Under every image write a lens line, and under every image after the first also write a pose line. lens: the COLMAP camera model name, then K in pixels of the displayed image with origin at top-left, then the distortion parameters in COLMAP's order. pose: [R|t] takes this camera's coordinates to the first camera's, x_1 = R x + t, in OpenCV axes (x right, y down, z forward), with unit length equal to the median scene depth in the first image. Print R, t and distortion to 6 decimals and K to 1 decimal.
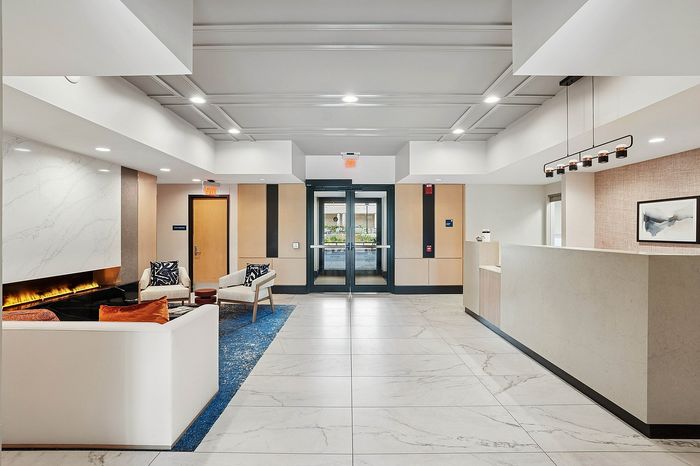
lens RADIAL K [[319.4, 0, 351.0], [0, 319.4, 232.6], [0, 0, 1]] dist [-0.005410, -0.000072]
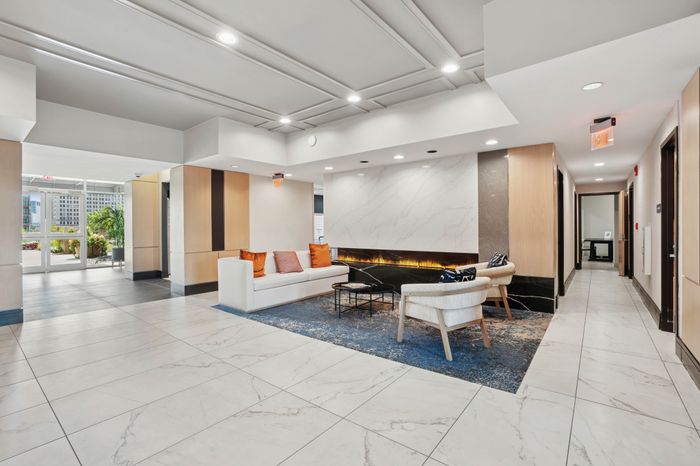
lens RADIAL K [[319.4, 0, 350.1], [0, 319.4, 228.5], [0, 0, 1]] dist [-0.005410, -0.000072]
pose [[-0.601398, 0.008878, -0.798900, 0.333849], [0.003322, 0.999957, 0.008611, 0.018469], [0.798943, 0.002525, -0.601402, 1.338460]]
